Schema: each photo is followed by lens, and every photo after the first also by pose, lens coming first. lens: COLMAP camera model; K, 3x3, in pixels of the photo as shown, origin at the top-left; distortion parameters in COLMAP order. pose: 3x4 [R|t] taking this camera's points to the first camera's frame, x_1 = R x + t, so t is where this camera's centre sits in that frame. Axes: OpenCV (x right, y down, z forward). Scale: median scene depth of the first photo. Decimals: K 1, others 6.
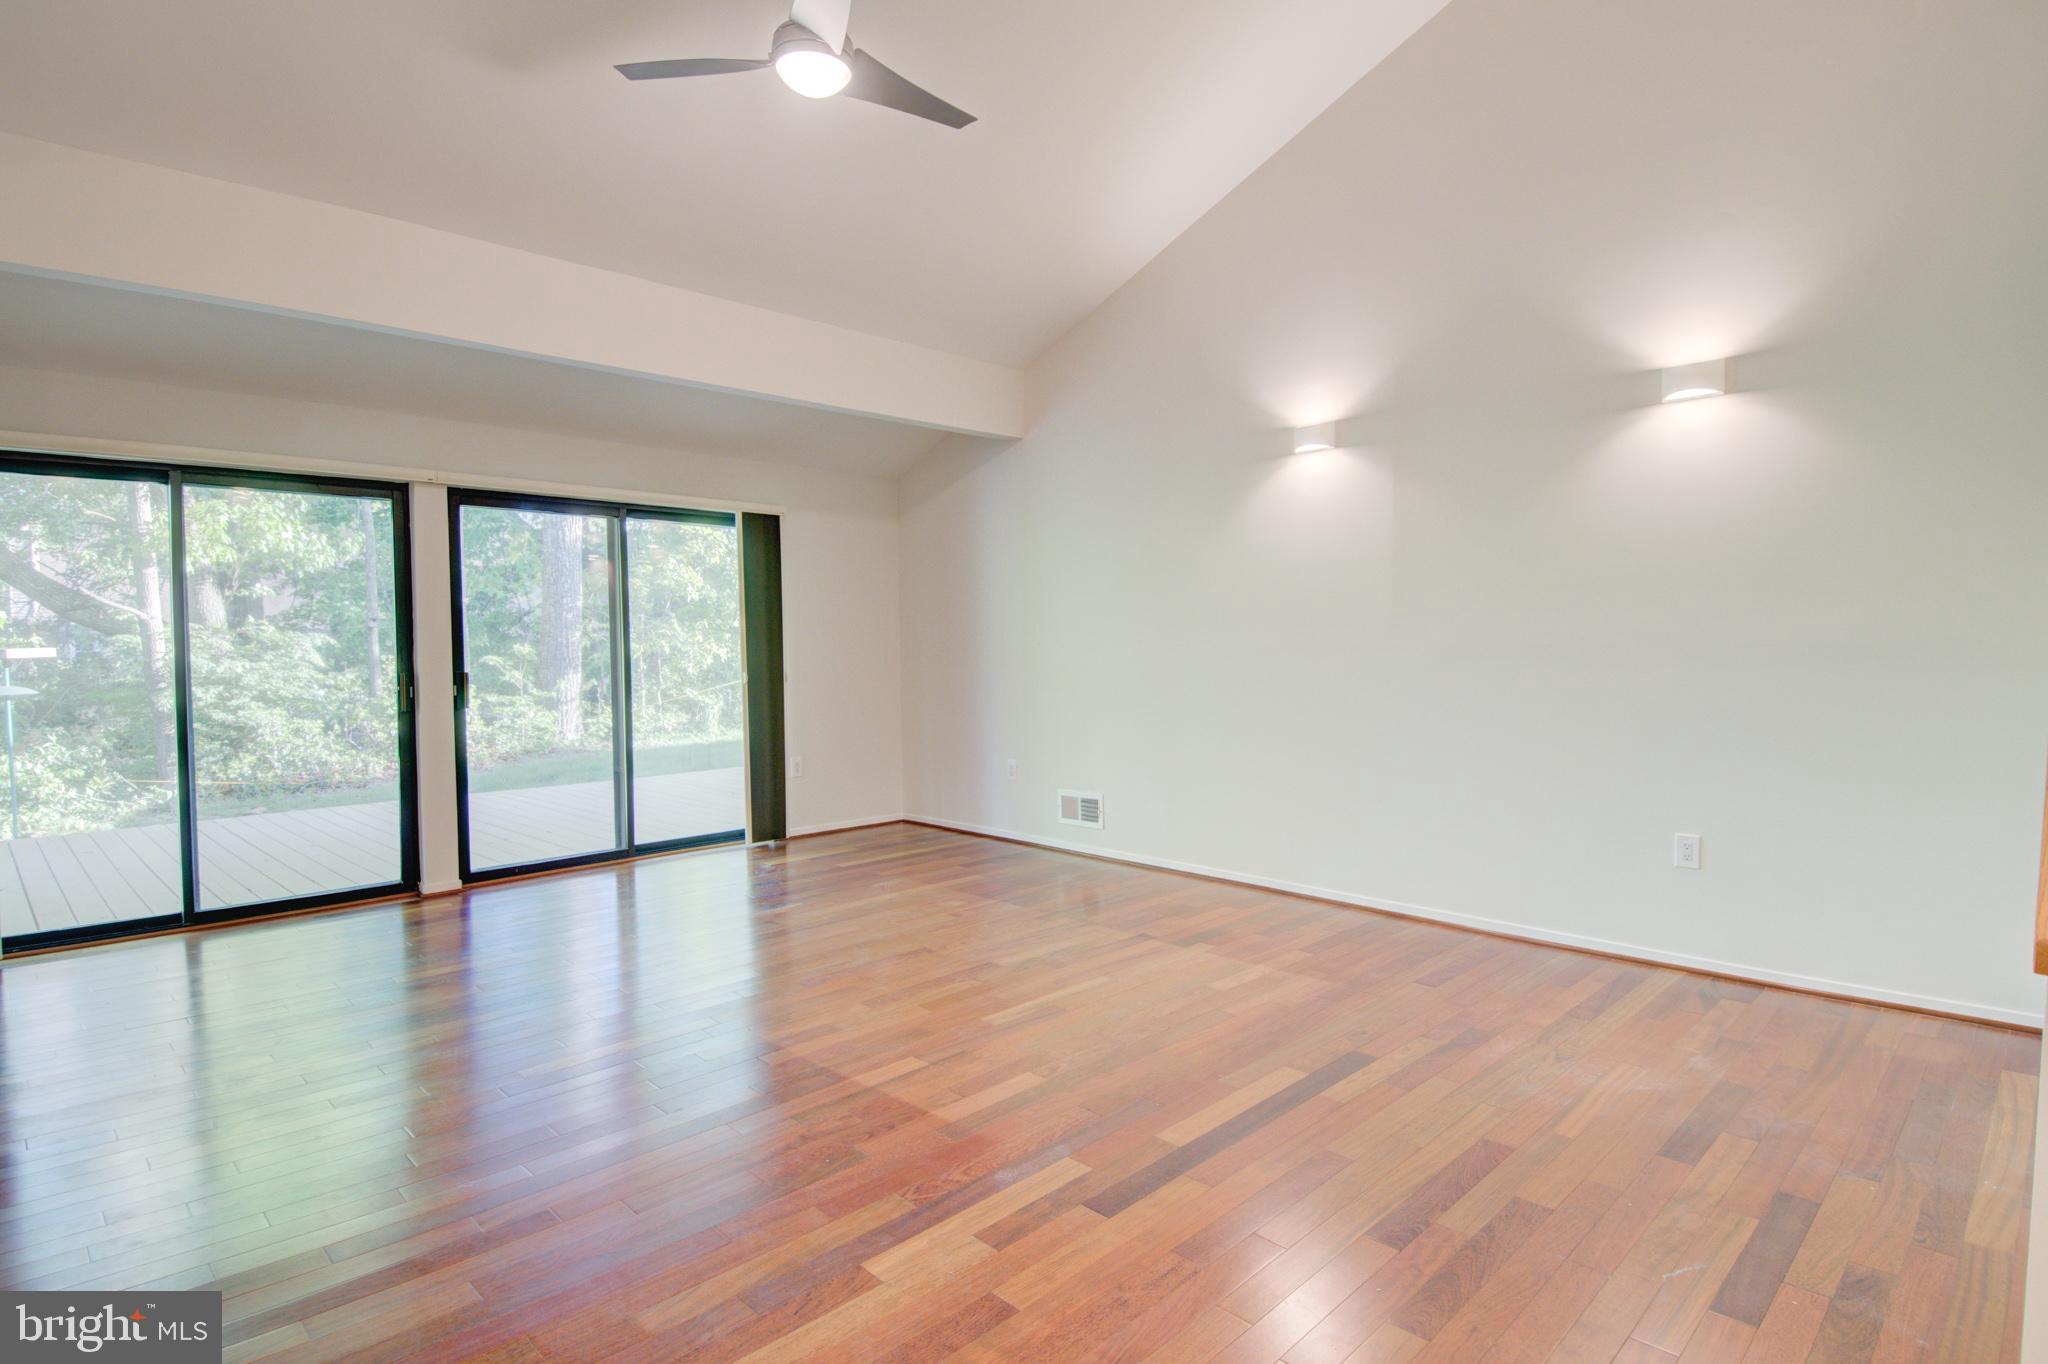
lens RADIAL K [[1041.9, 0, 1029.1], [0, 1041.9, 680.4], [0, 0, 1]] dist [0.045636, -0.049238]
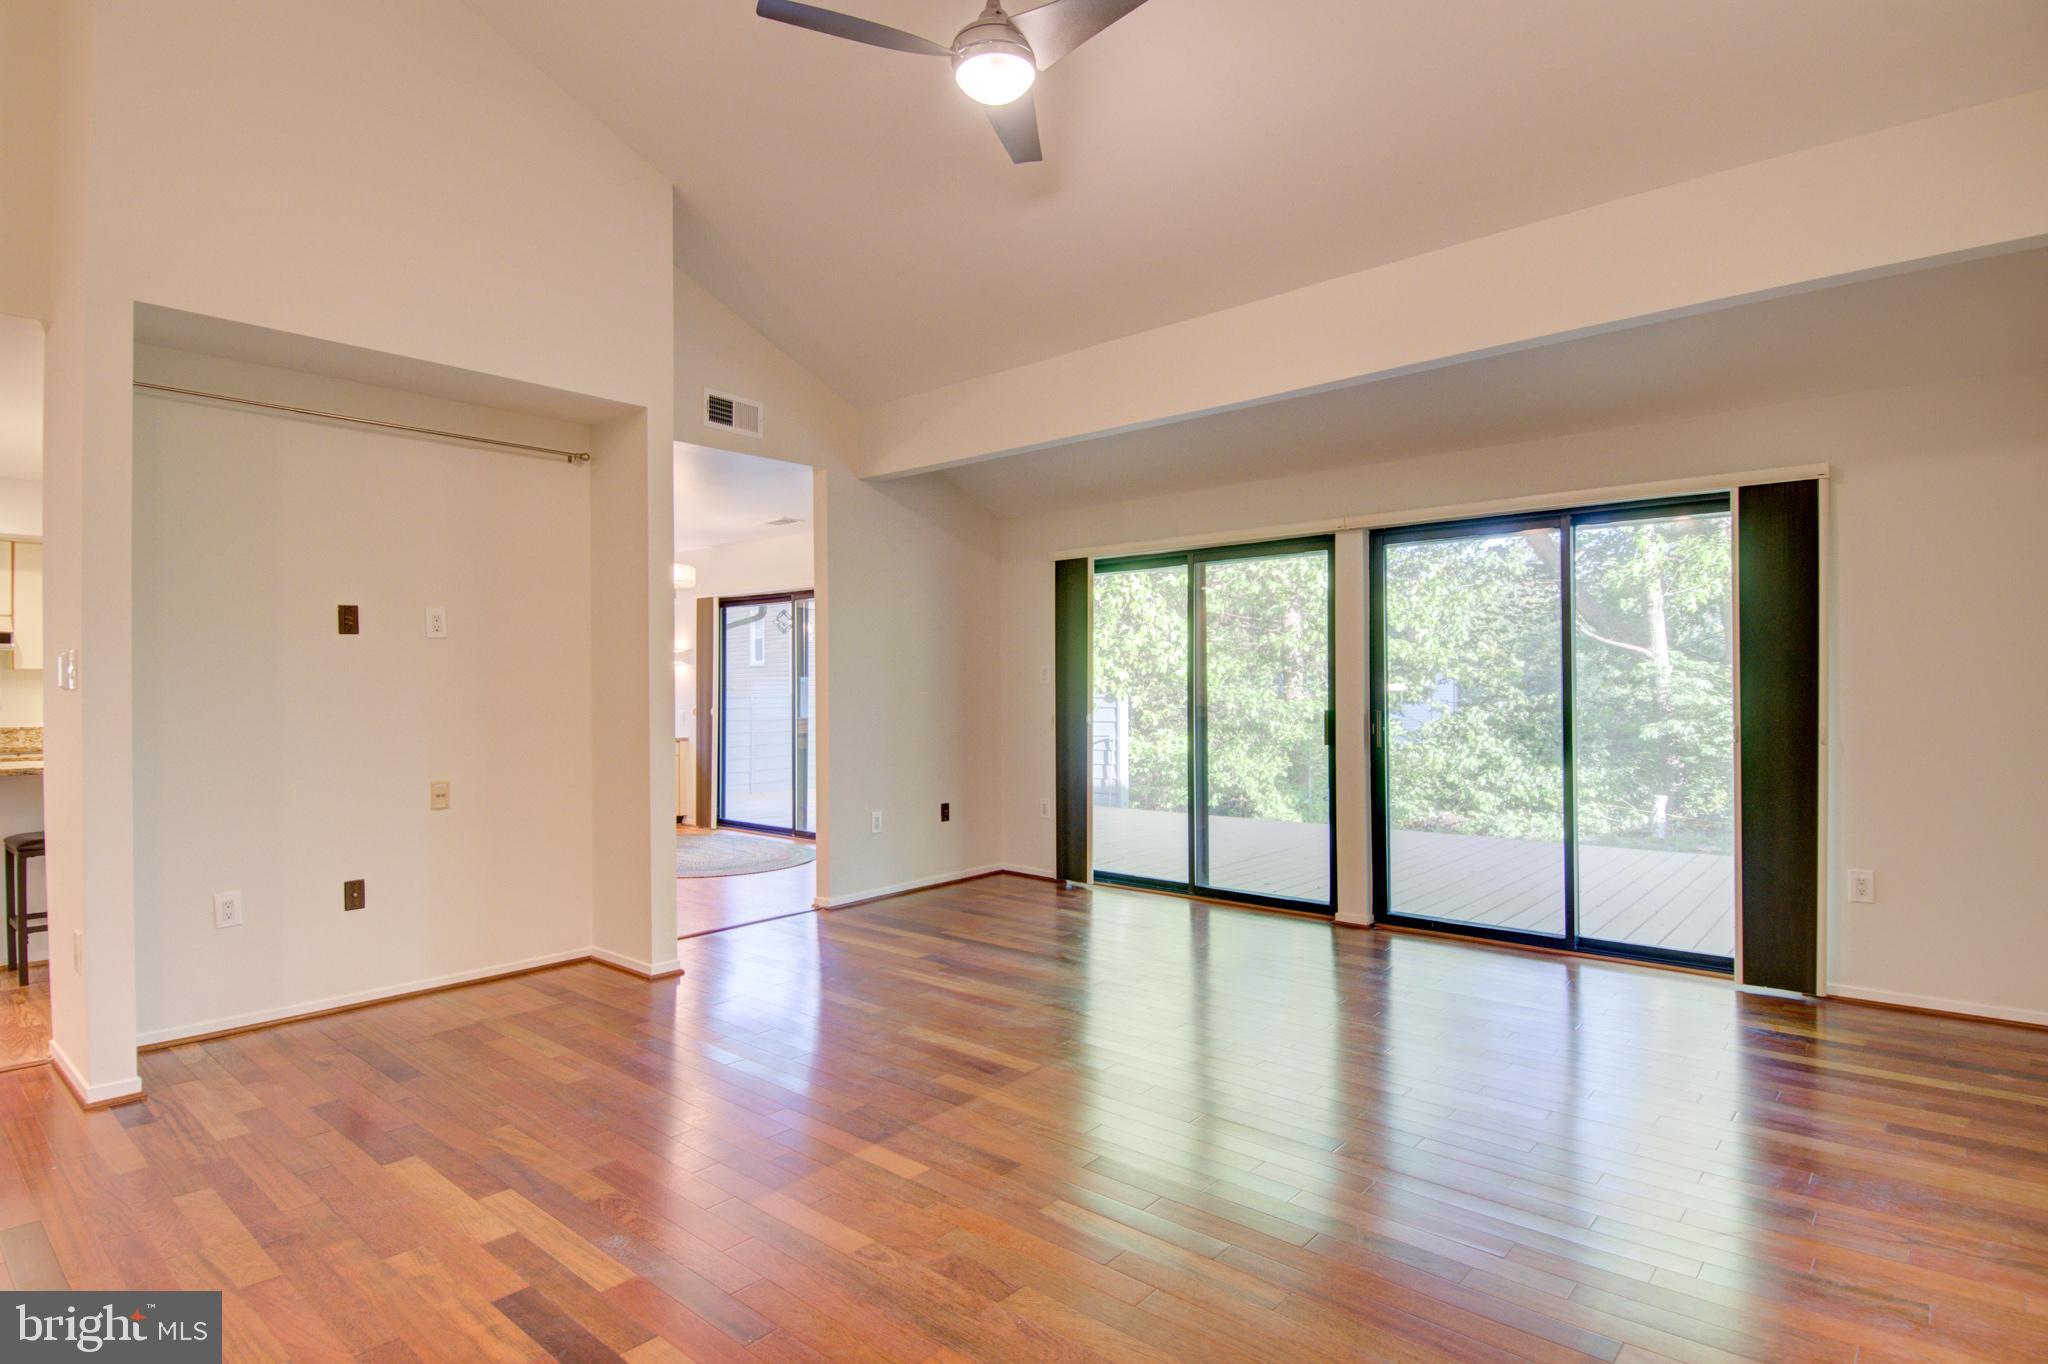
lens RADIAL K [[1041.9, 0, 1029.1], [0, 1041.9, 680.4], [0, 0, 1]] dist [0.045636, -0.049238]
pose [[0.093255, -0.009939, -0.995593, 0.387612], [-0.044287, 0.998919, -0.014120, -0.006517], [0.994657, 0.045408, 0.092714, 0.522379]]
